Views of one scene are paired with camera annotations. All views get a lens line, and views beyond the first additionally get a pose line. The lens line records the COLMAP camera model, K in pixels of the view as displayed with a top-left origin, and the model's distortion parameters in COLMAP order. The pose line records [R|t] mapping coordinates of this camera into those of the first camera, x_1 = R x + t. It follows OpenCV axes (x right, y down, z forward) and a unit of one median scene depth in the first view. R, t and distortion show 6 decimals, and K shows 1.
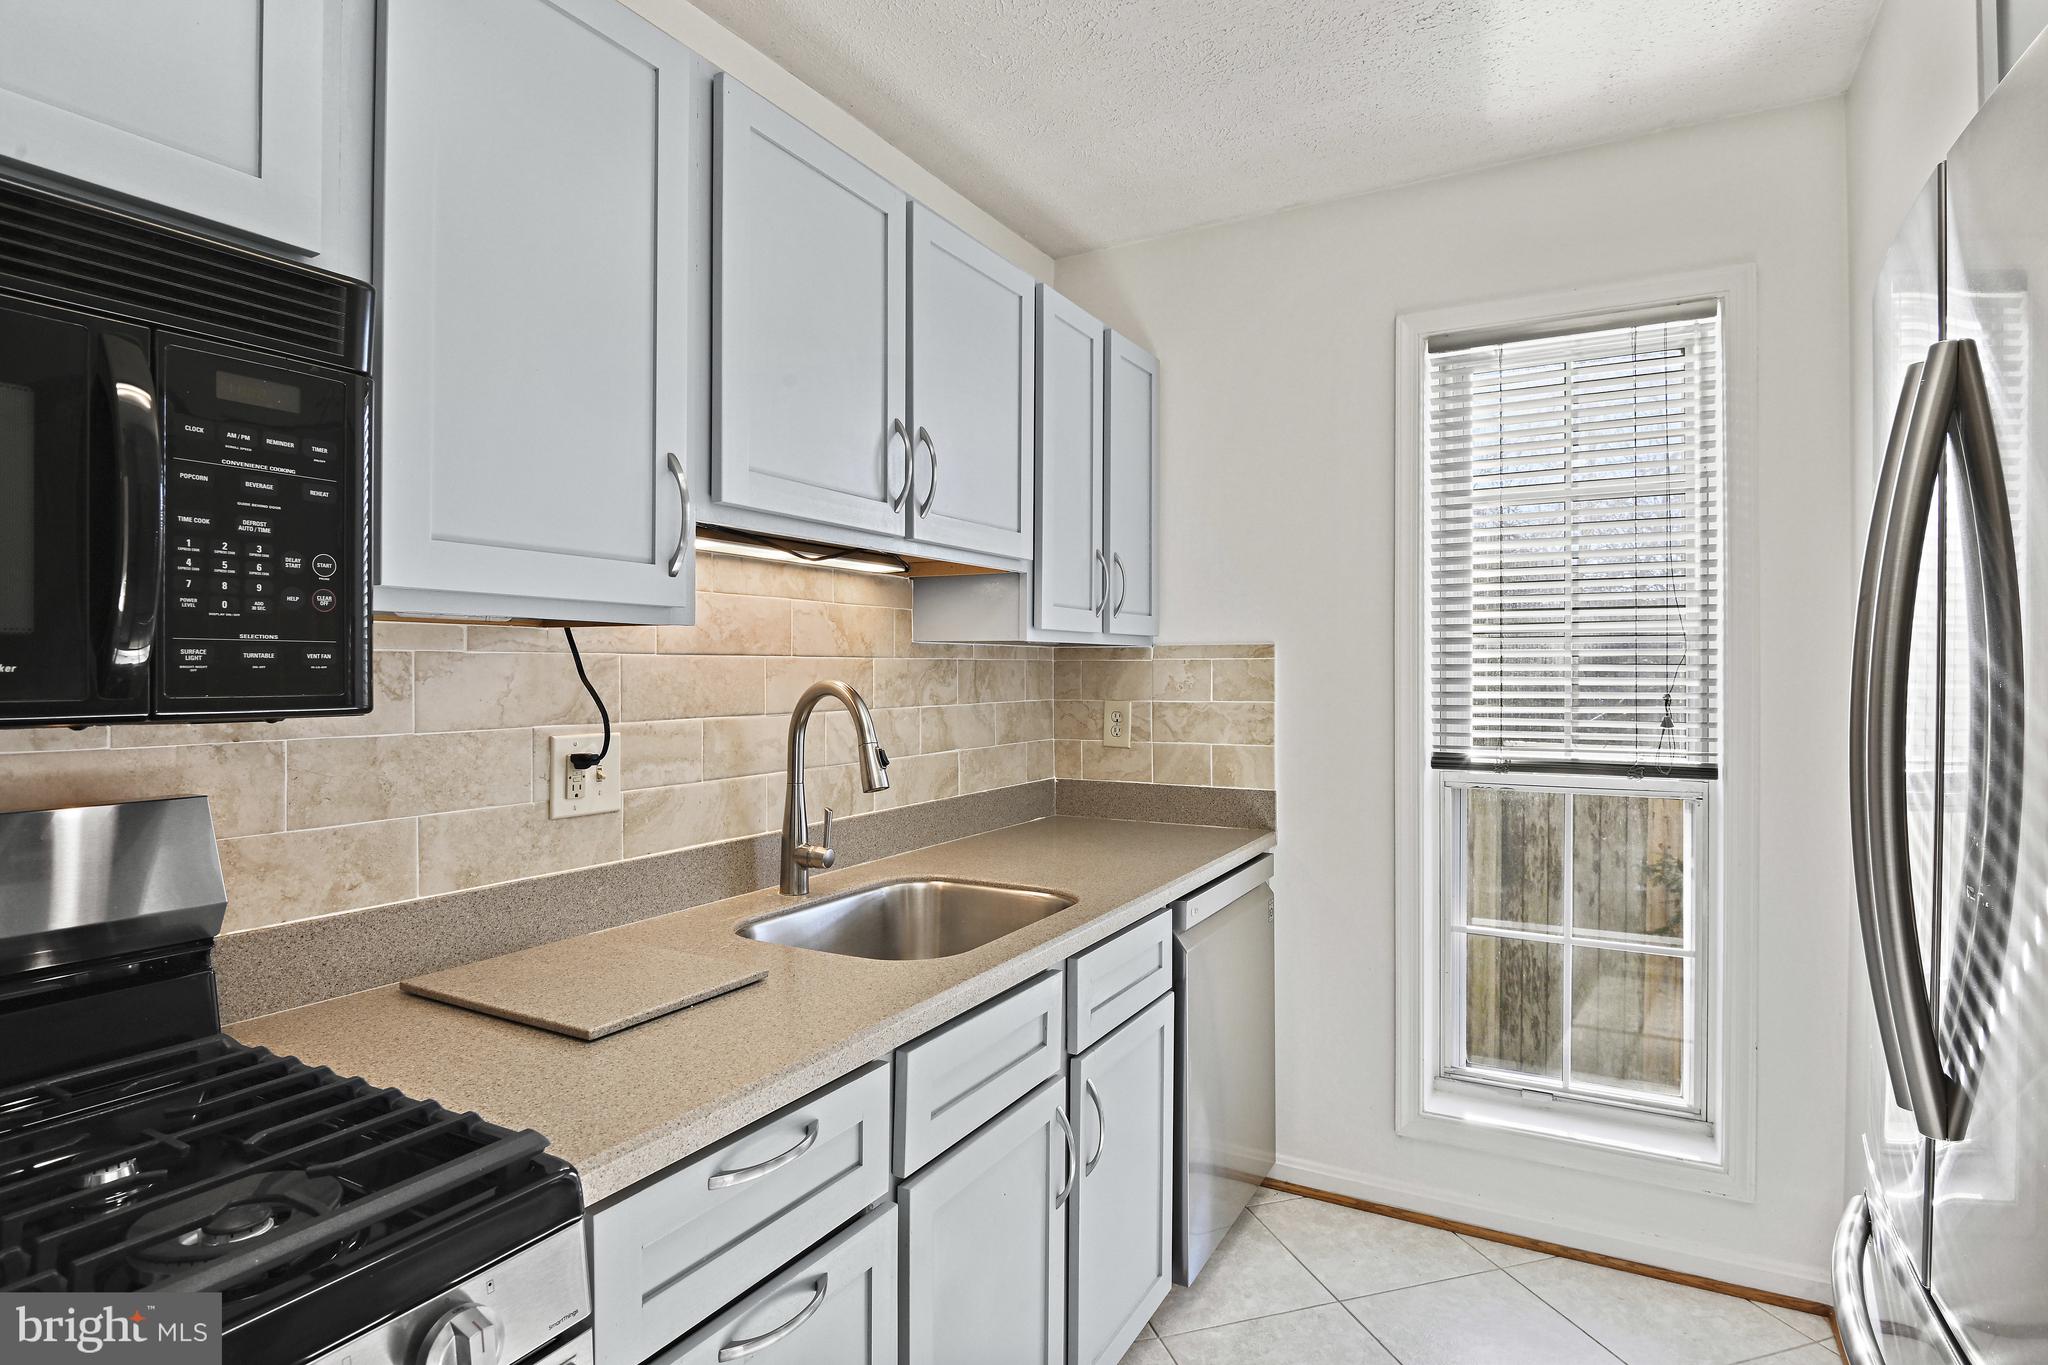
lens RADIAL K [[1059.4, 0, 1017.7], [0, 1059.4, 671.5], [0, 0, 1]] dist [-0.021560, -0.002436]
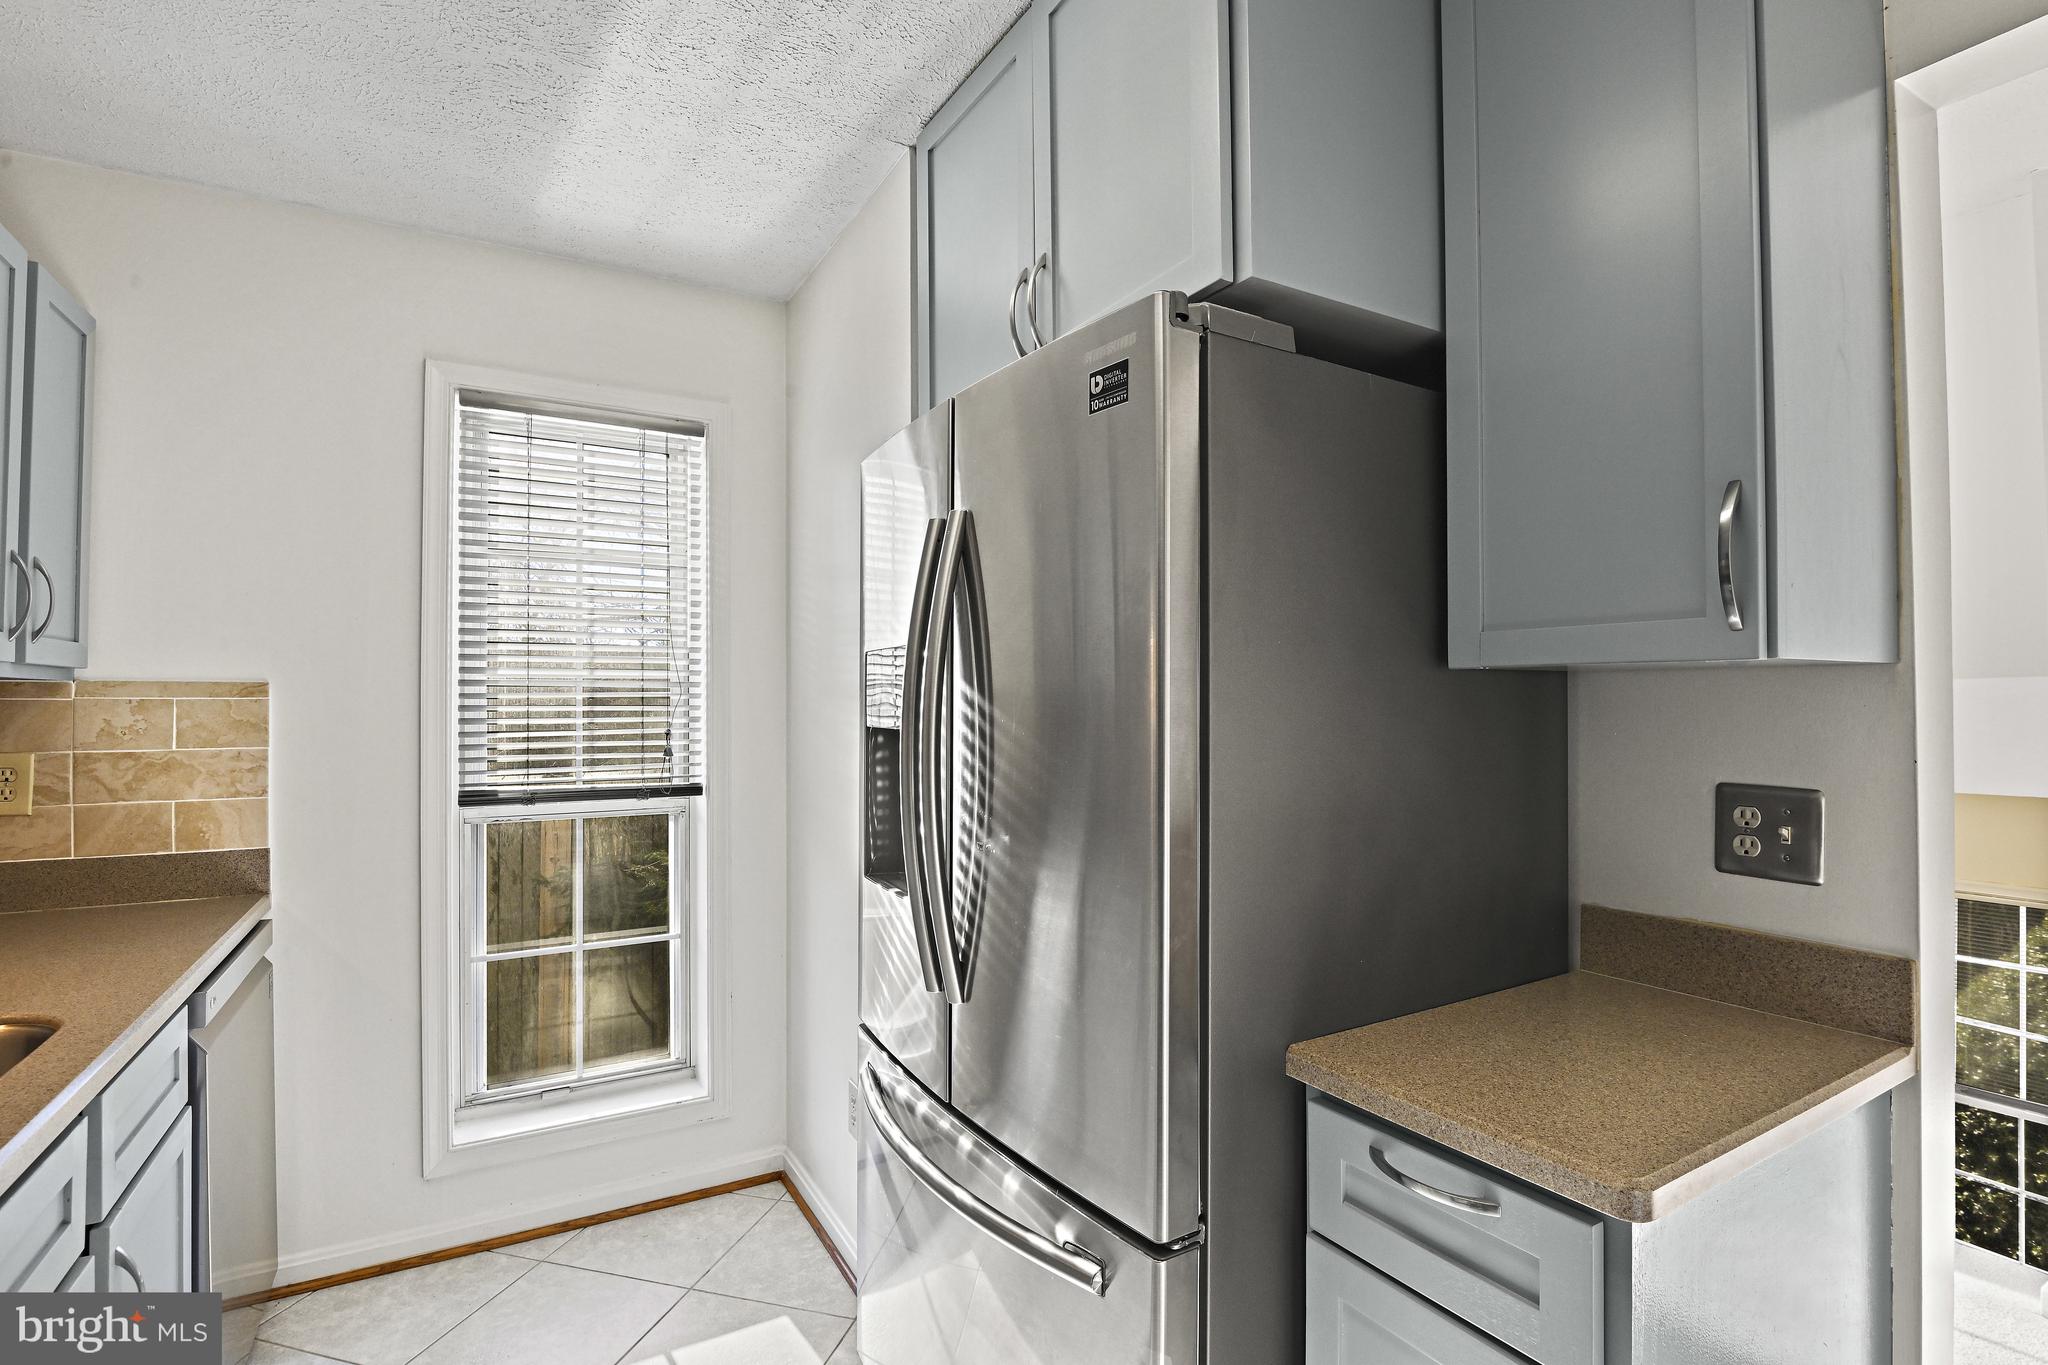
lens RADIAL K [[954.9, 0, 1015.8], [0, 954.9, 688.2], [0, 0, 1]] dist [-0.018958, -0.001842]
pose [[0.508239, 0.016631, 0.861056, -0.134491], [0.003784, 0.999761, -0.021543, -0.001711], [-0.861208, 0.014207, 0.508054, 0.066247]]
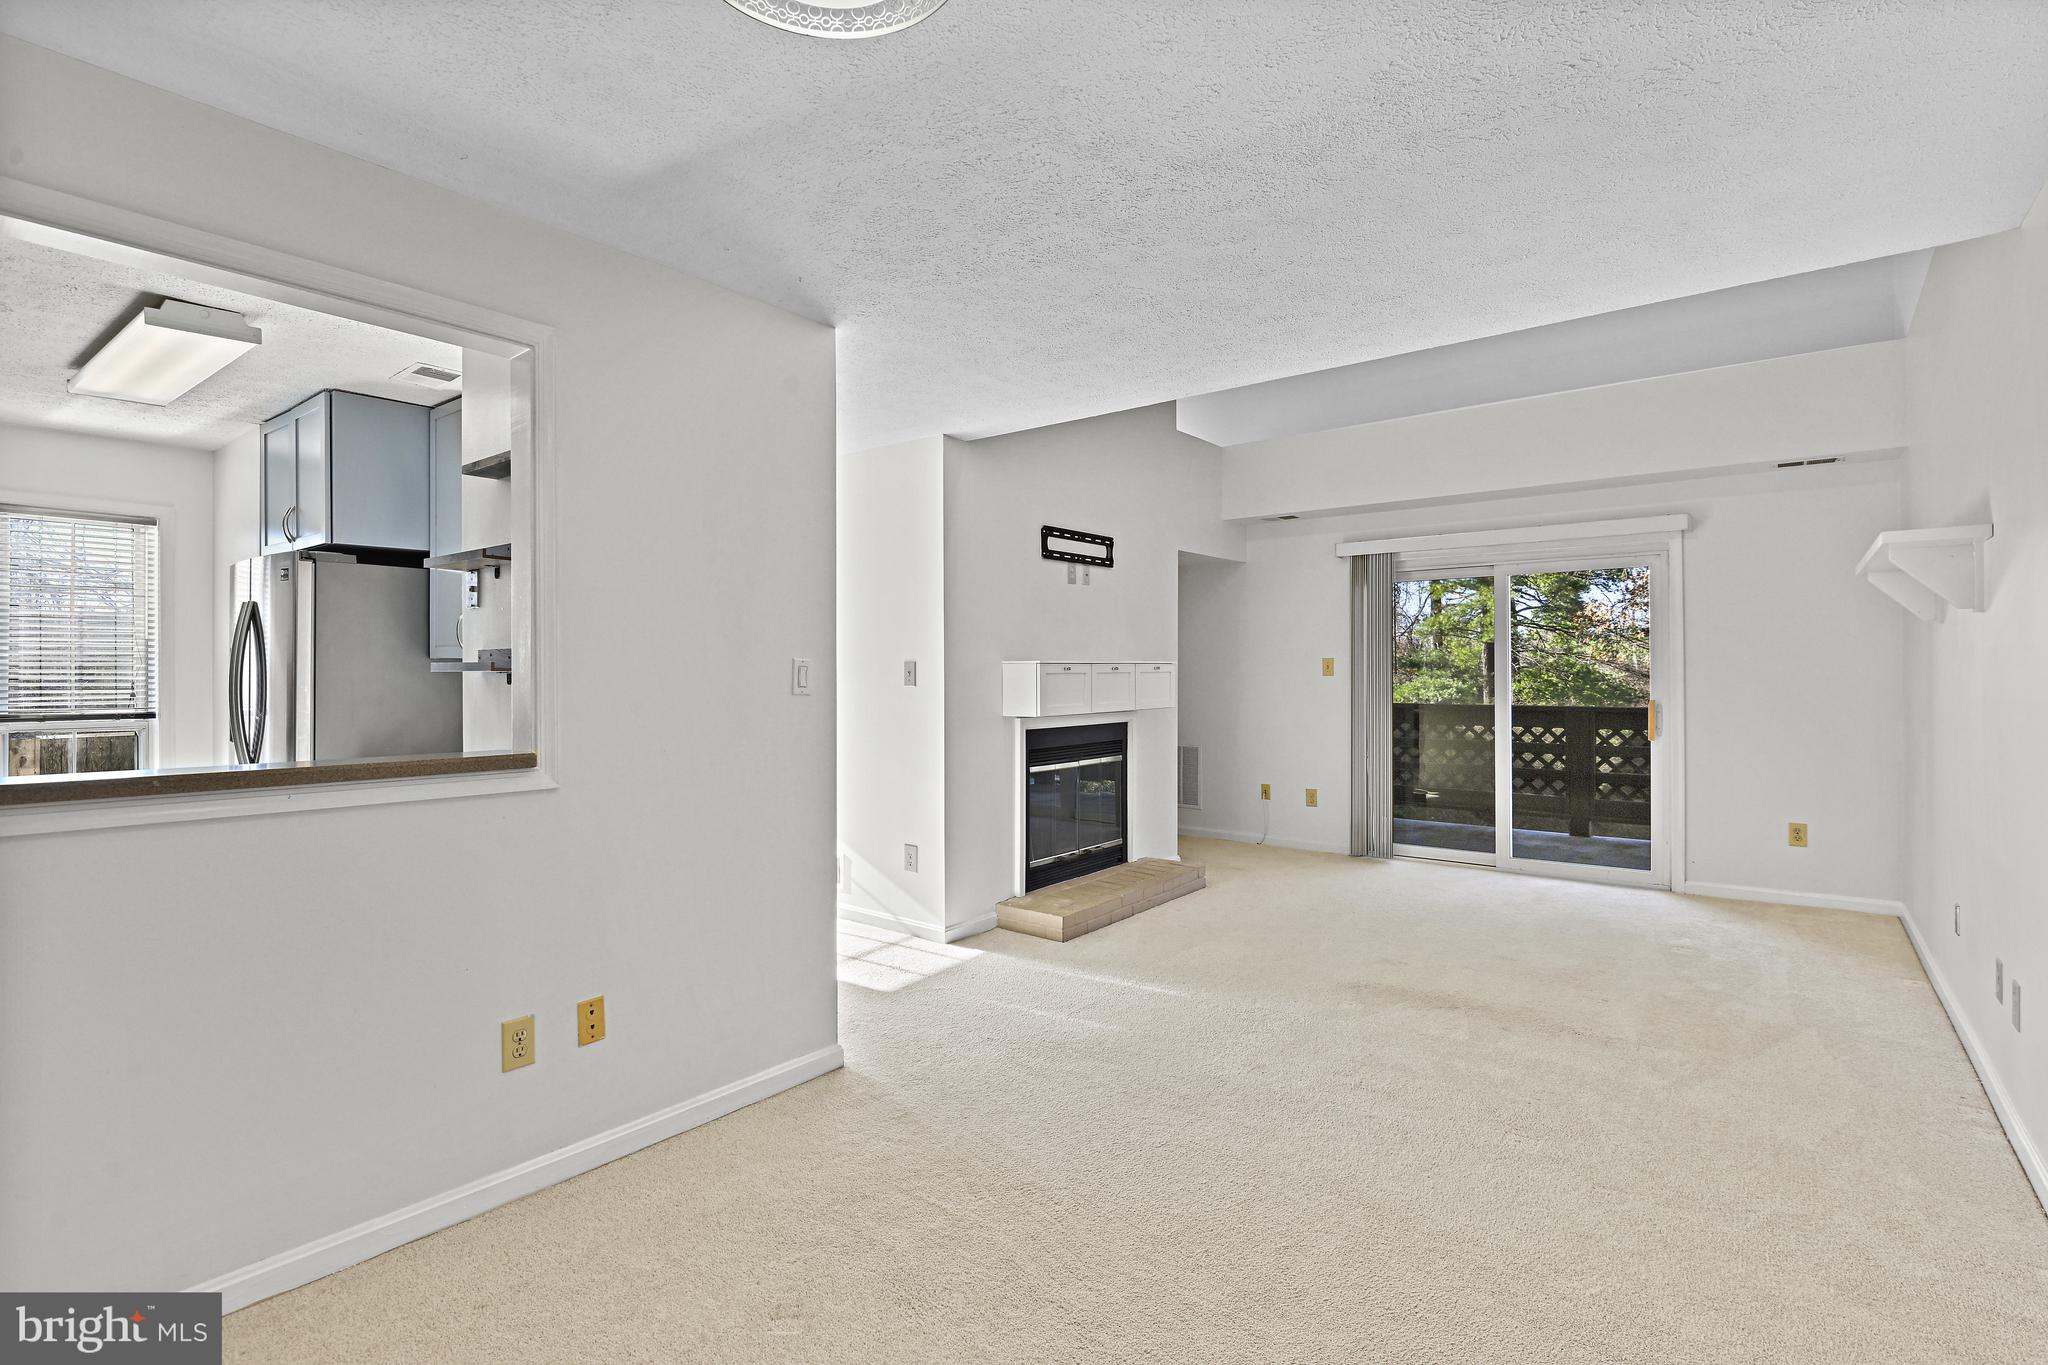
lens RADIAL K [[954.9, 0, 1024.7], [0, 954.9, 667.3], [0, 0, 1]] dist [-0.018958, -0.001842]
pose [[0.142601, 0.006949, 0.989756, -1.096547], [0.007278, 0.999941, -0.008069, 0.017548], [-0.989753, 0.008354, 0.142542, -1.193266]]
